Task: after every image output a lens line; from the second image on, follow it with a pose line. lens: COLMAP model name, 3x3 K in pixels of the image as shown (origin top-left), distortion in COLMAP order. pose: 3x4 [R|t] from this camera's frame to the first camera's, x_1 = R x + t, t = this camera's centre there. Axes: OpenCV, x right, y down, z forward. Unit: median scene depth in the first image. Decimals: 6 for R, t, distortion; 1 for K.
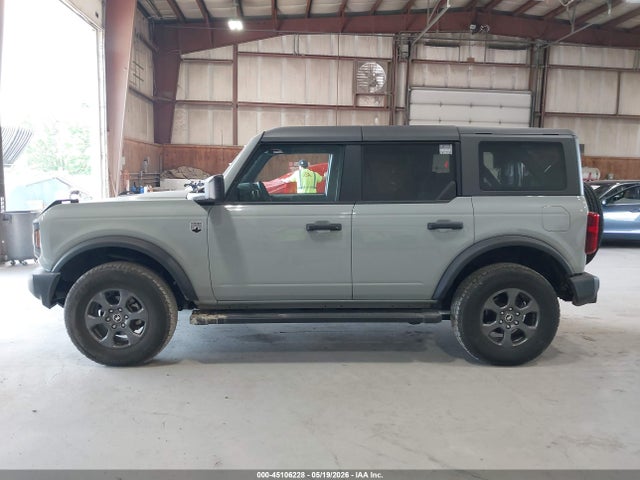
lens RADIAL K [[502.7, 0, 320.0], [0, 502.7, 240.0], [0, 0, 1]] dist [-0.000132, -0.004299]
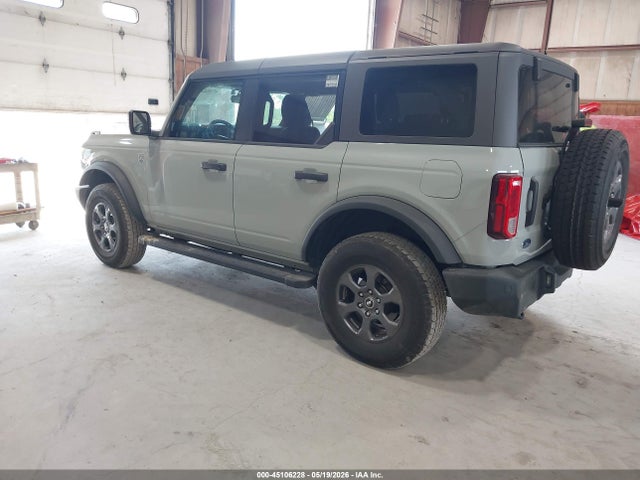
lens RADIAL K [[503.4, 0, 324.6], [0, 503.4, 240.0], [0, 0, 1]] dist [0.010765, -0.008161]
pose [[0.755897, 0.161461, -0.634468, 0.732720], [-0.112498, 0.986731, 0.117077, -0.021101], [0.644953, -0.017121, 0.764031, 0.340998]]
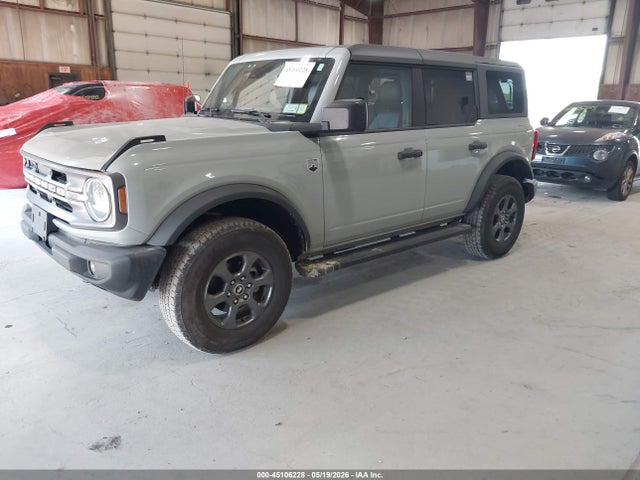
lens RADIAL K [[502.7, 0, 320.0], [0, 502.7, 240.0], [0, 0, 1]] dist [-0.000132, -0.004299]
pose [[0.773932, -0.166408, 0.611013, -0.681406], [0.072071, 0.981733, 0.176084, -0.042250], [-0.629154, -0.092240, 0.771788, 0.295376]]
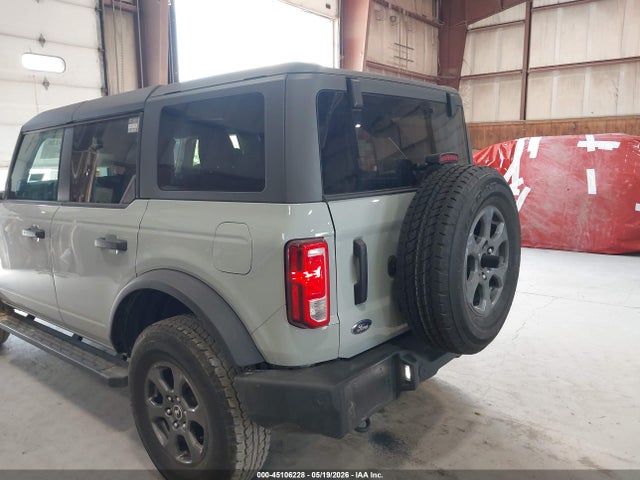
lens RADIAL K [[502.7, 0, 320.0], [0, 502.7, 240.0], [0, 0, 1]] dist [-0.000132, -0.004299]
pose [[0.736304, 0.079198, -0.672000, 0.801776], [-0.053705, 0.996834, 0.058637, -0.078055], [0.674516, -0.007085, 0.738226, 0.631287]]
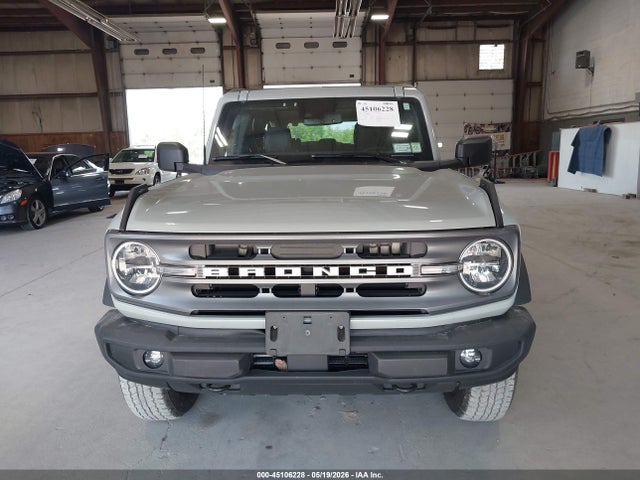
lens RADIAL K [[502.7, 0, 320.0], [0, 502.7, 240.0], [0, 0, 1]] dist [-0.000132, -0.004299]
pose [[0.086471, -0.196722, 0.976639, -0.968353], [0.153754, 0.971201, 0.182013, -0.131441], [-0.984318, 0.134424, 0.114228, 1.009271]]
